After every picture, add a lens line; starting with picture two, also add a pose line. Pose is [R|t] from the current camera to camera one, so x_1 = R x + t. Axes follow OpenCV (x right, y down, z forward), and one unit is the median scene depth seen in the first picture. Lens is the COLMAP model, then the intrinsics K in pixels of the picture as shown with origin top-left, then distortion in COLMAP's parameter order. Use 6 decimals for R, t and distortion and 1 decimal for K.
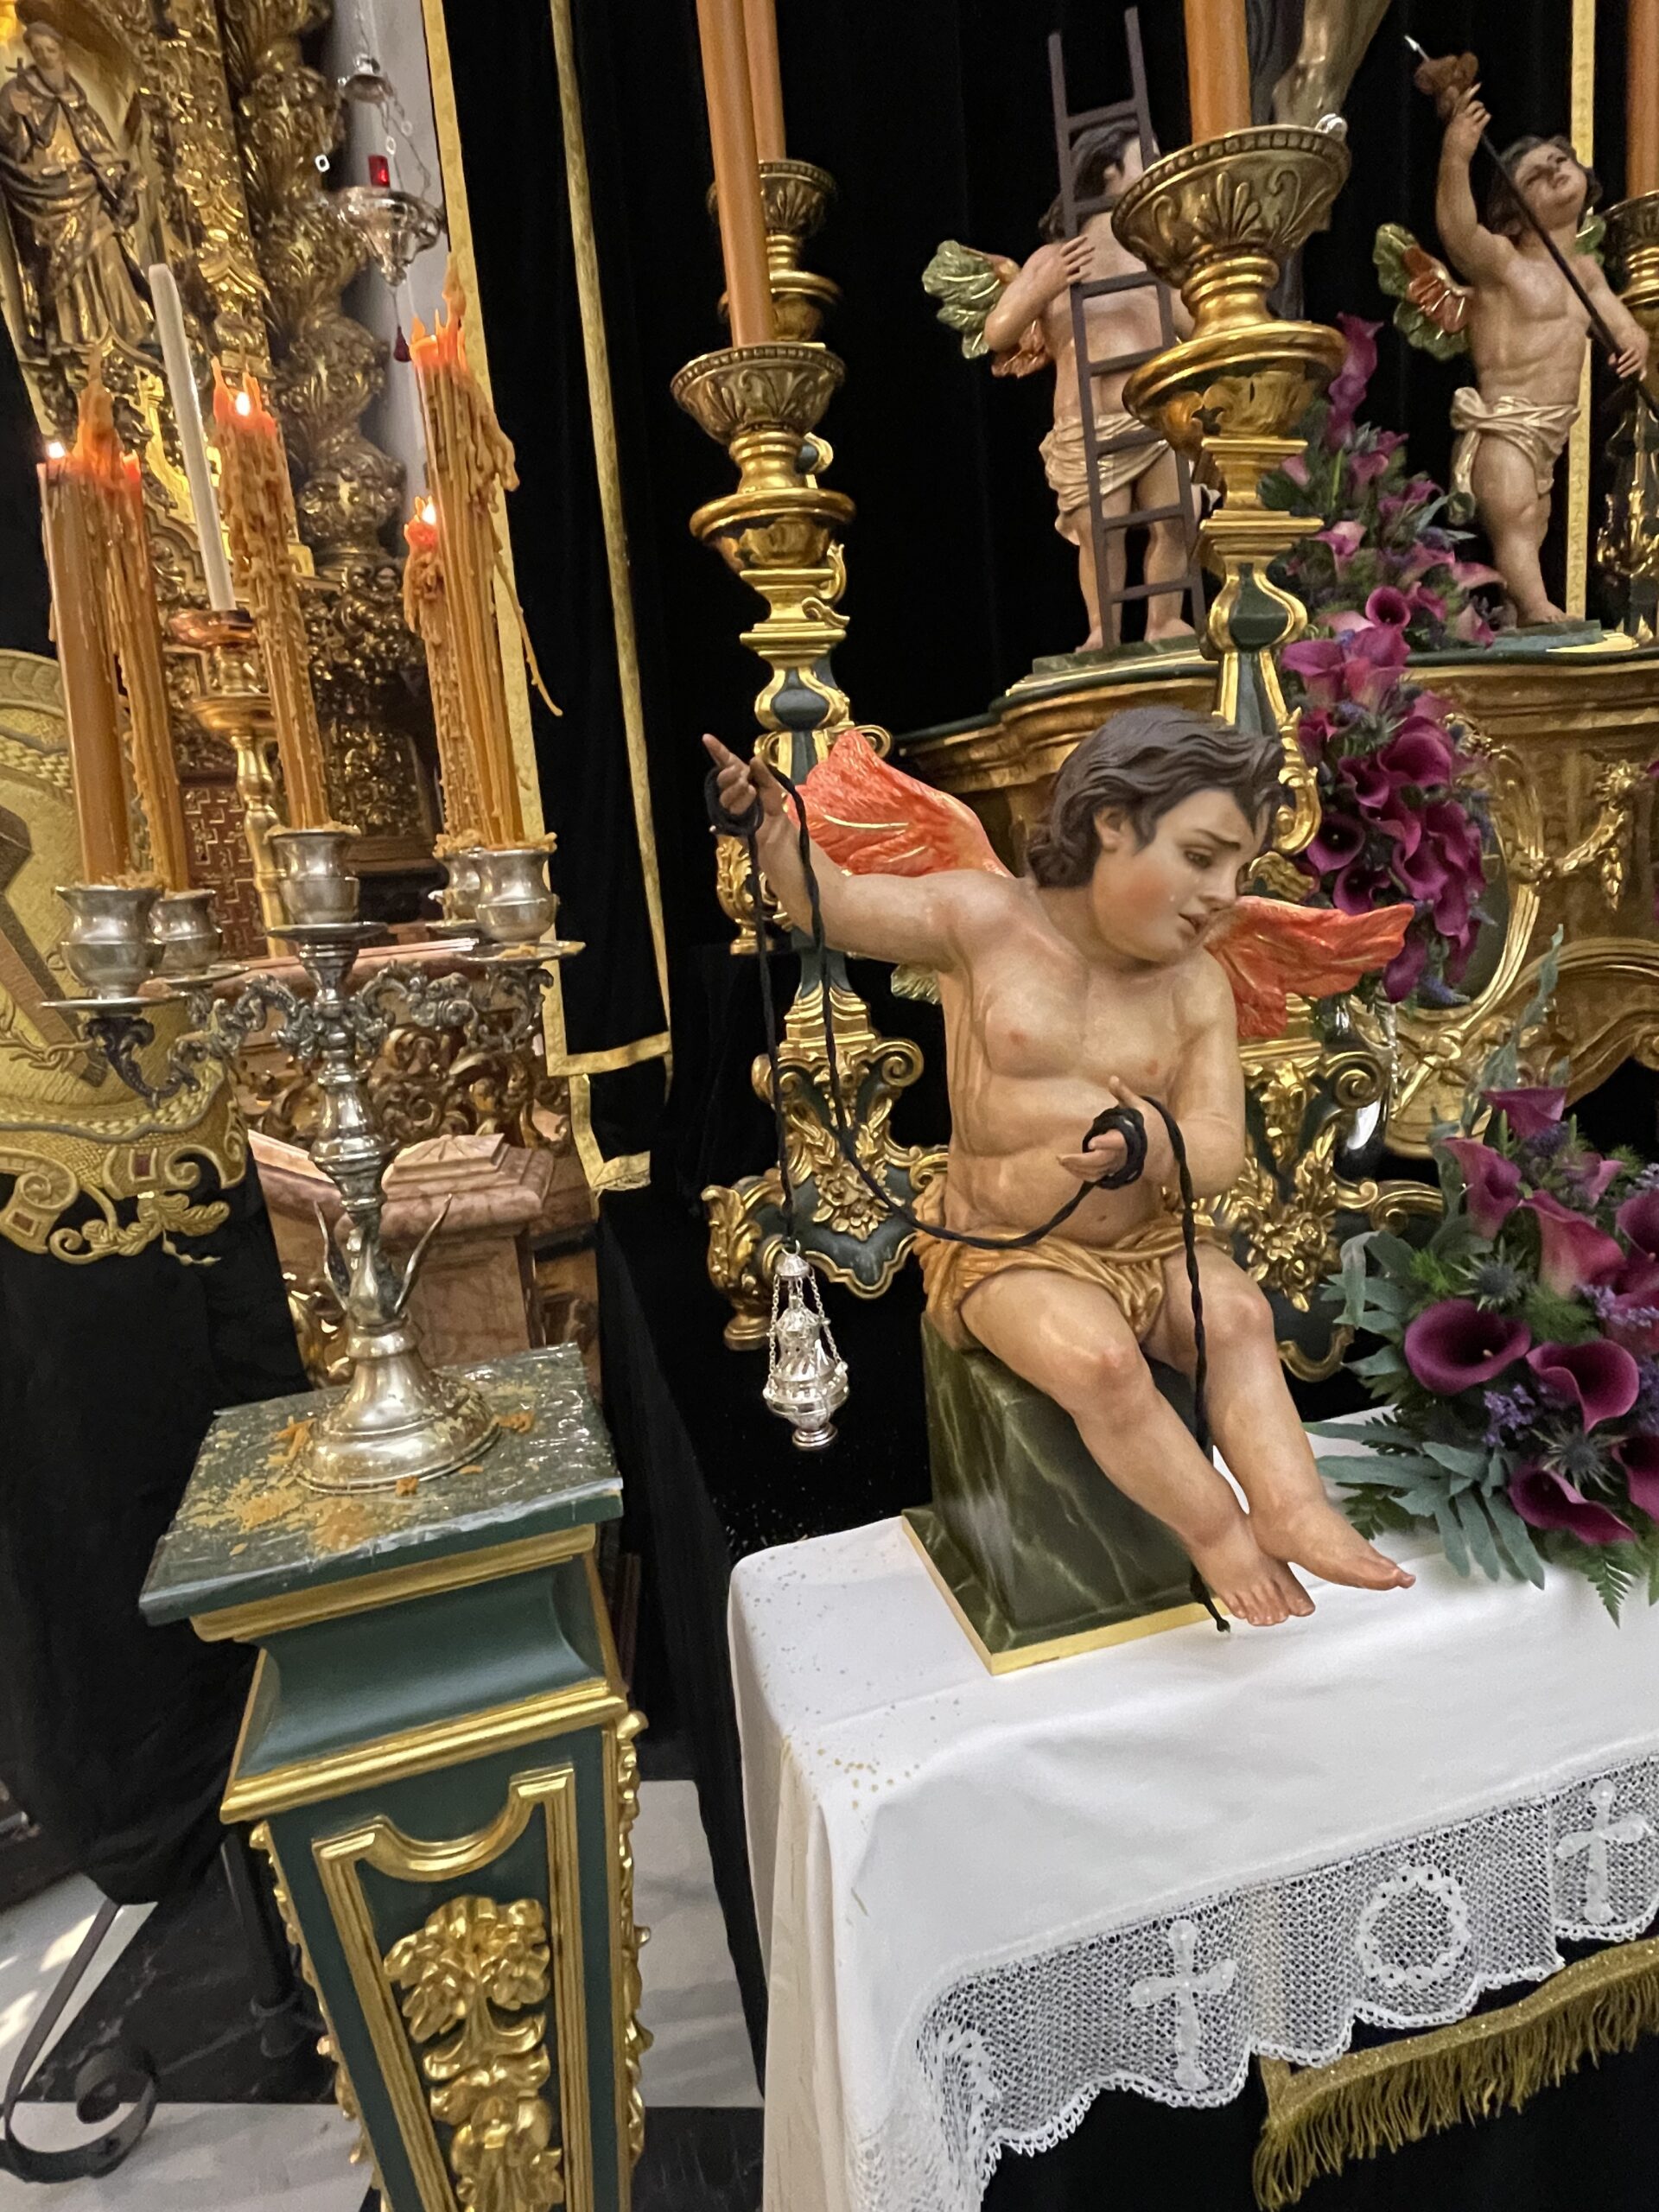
lens RADIAL K [[1164.7, 0, 830.3], [0, 1164.7, 1091.5], [0, 0, 1]] dist [-0.003722, 0.000200]
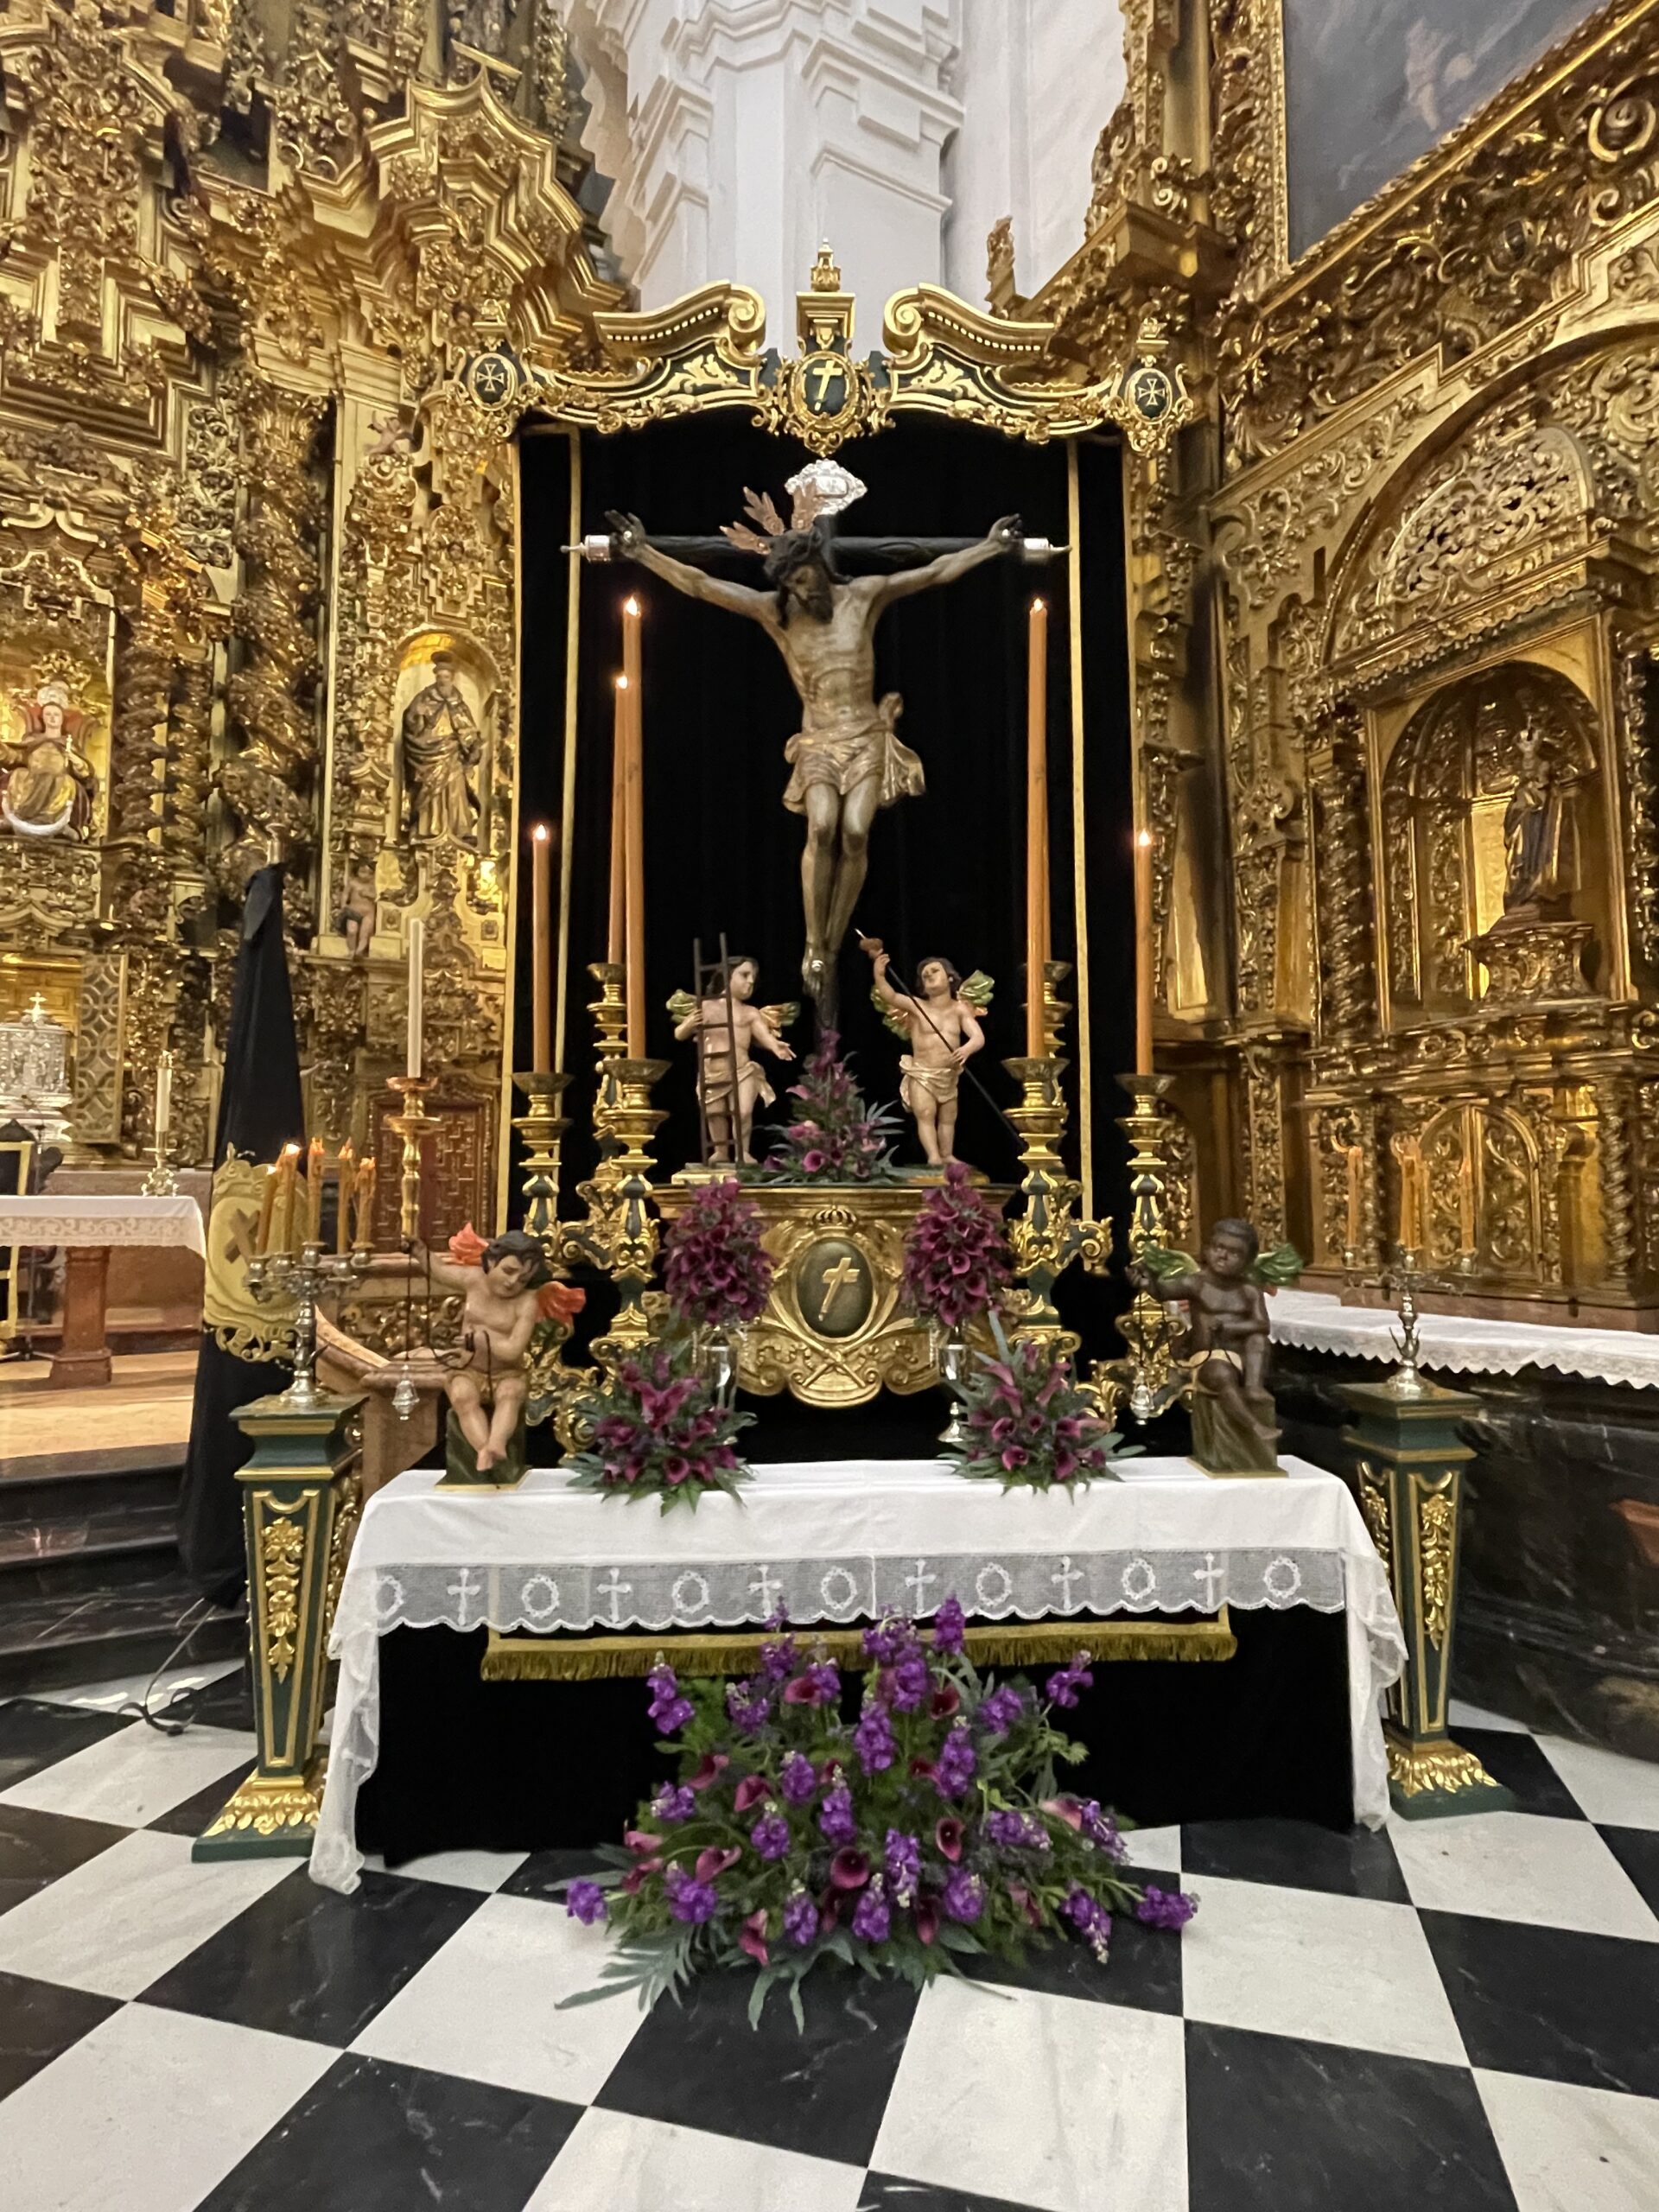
lens RADIAL K [[1166.0, 0, 836.7], [0, 1166.0, 1094.6], [0, 0, 1]] dist [-0.002525, -0.001434]
pose [[0.976286, 0.071439, -0.204356, 0.579485], [-0.121653, 0.961878, -0.244931, 0.015075], [0.179068, 0.263983, 0.947759, -0.727070]]
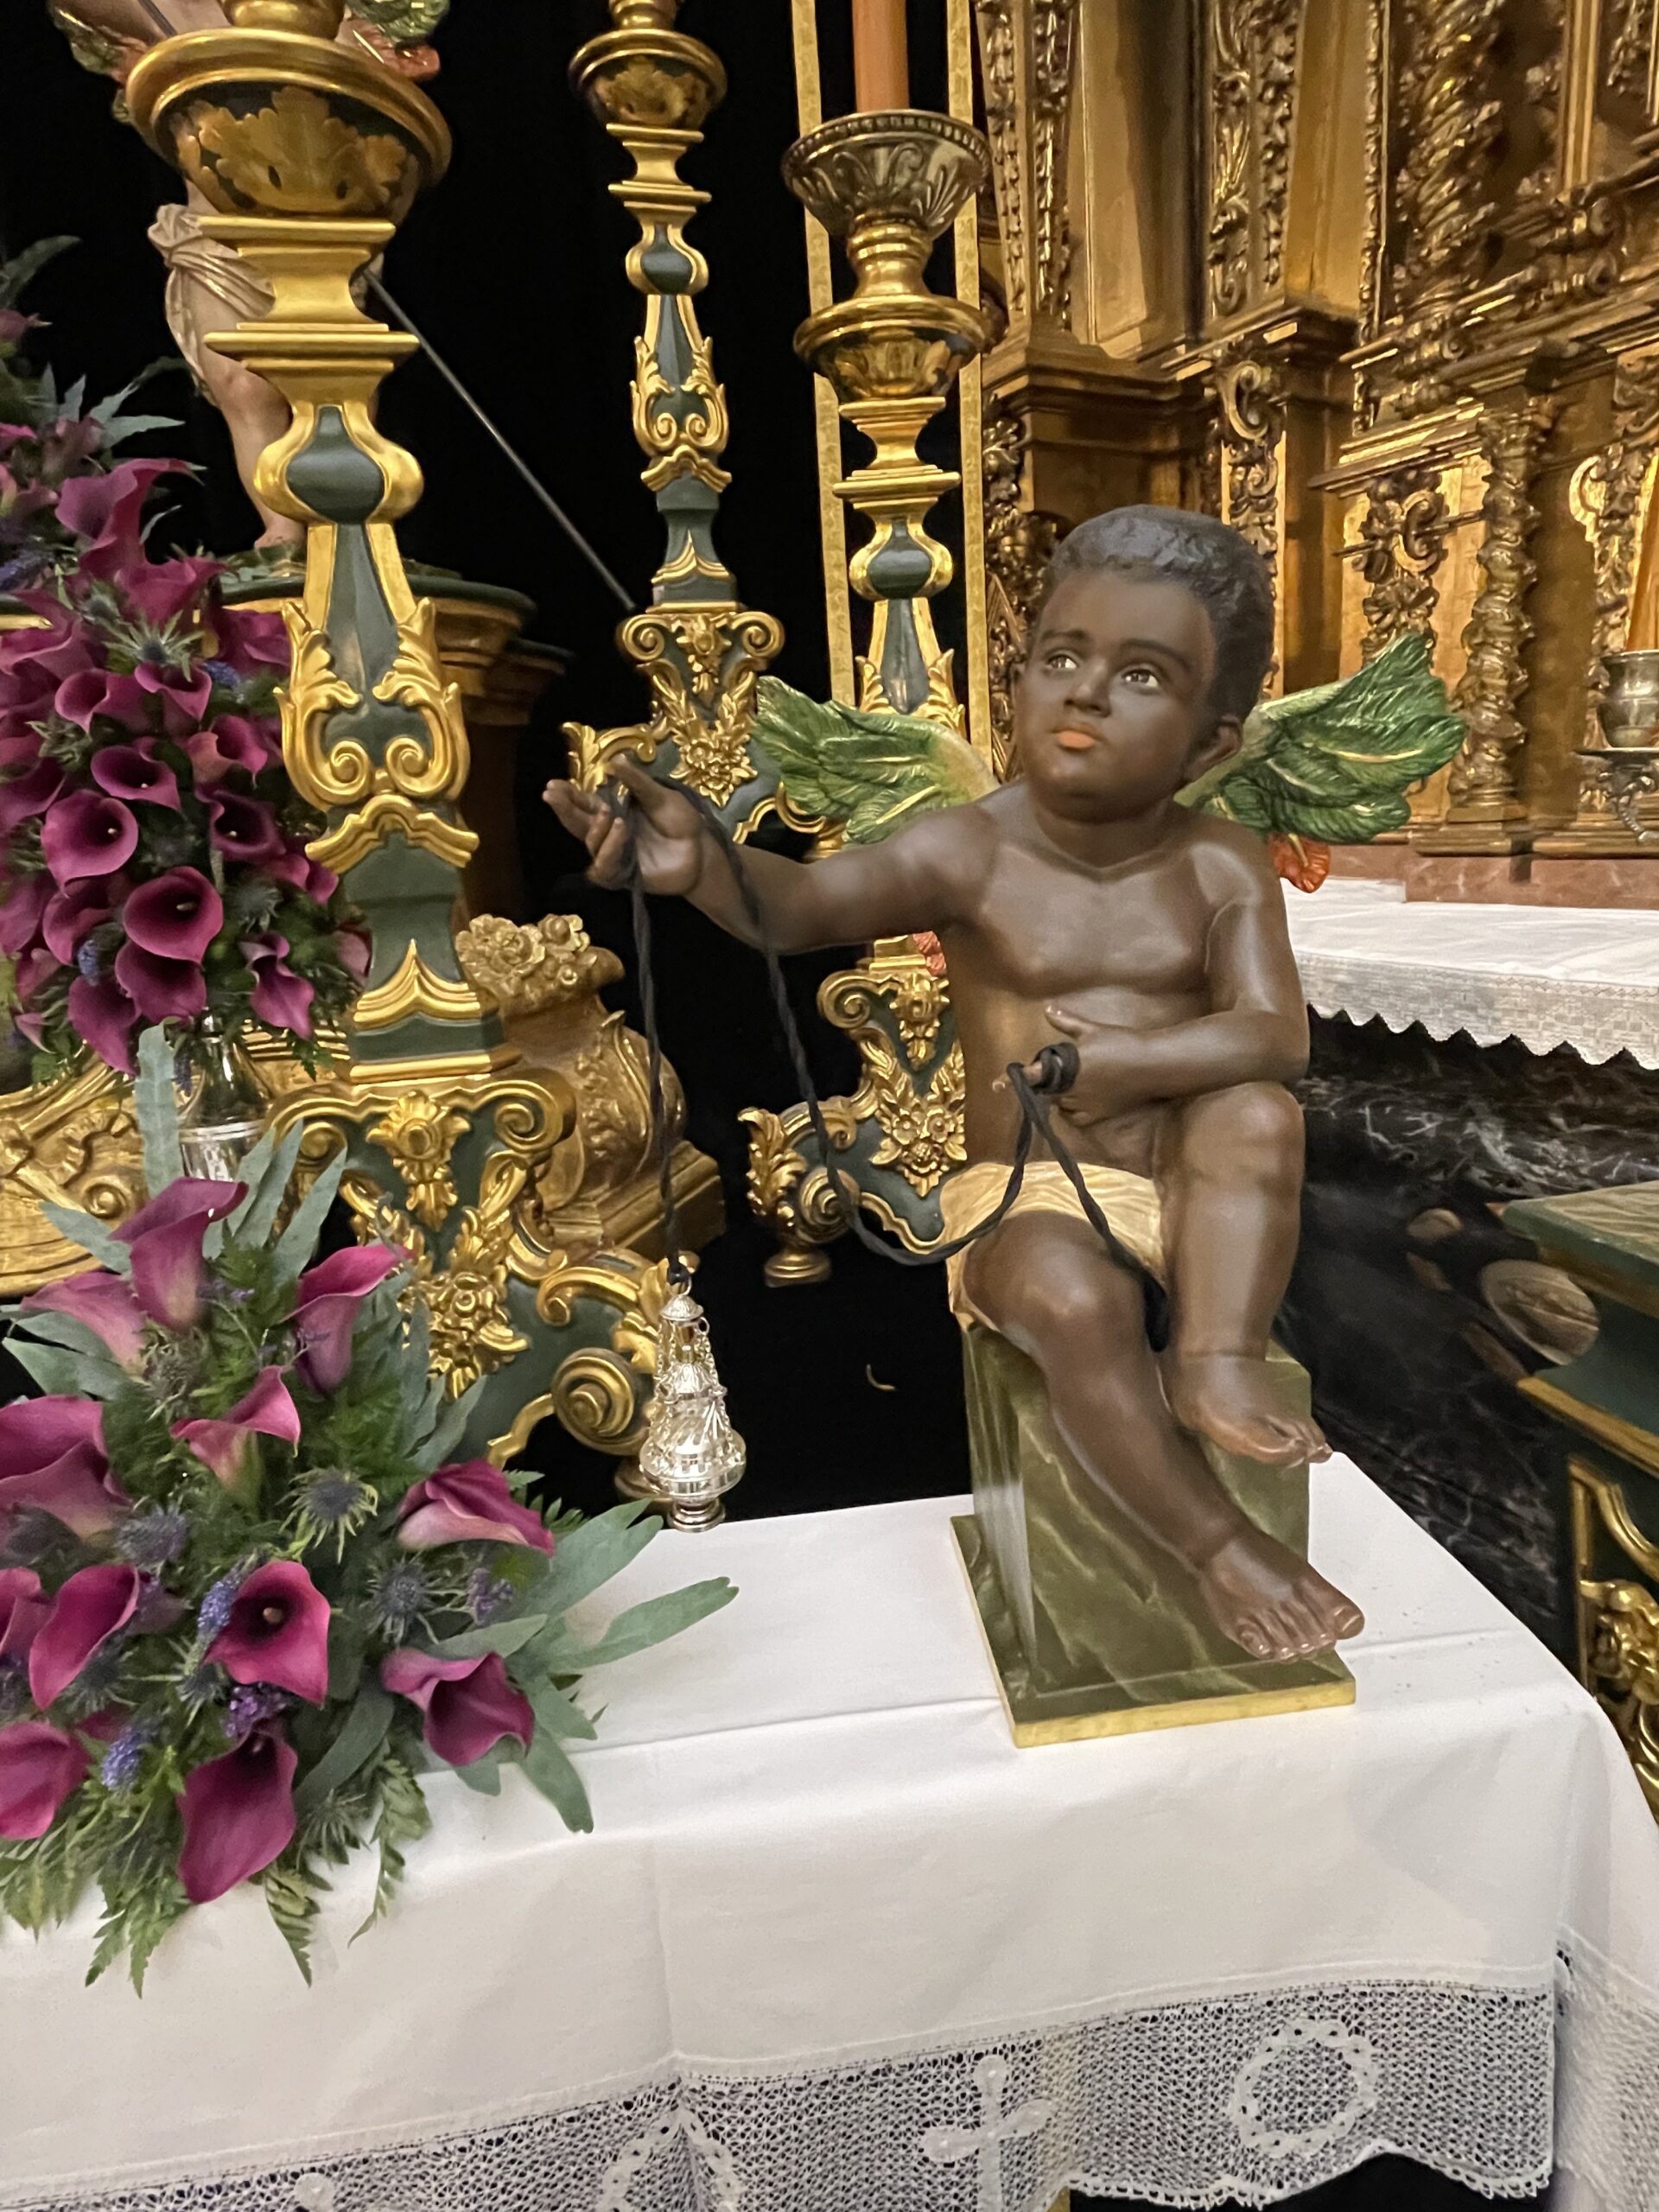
lens RADIAL K [[1165.9, 0, 841.3], [0, 1165.9, 1083.0], [0, 0, 1]] dist [-0.001979, -0.000161]
pose [[0.987493, 0.063469, -0.144320, 0.715529], [-0.055032, 0.996575, 0.061724, -0.095554], [0.147744, -0.053010, 0.987604, 0.225244]]
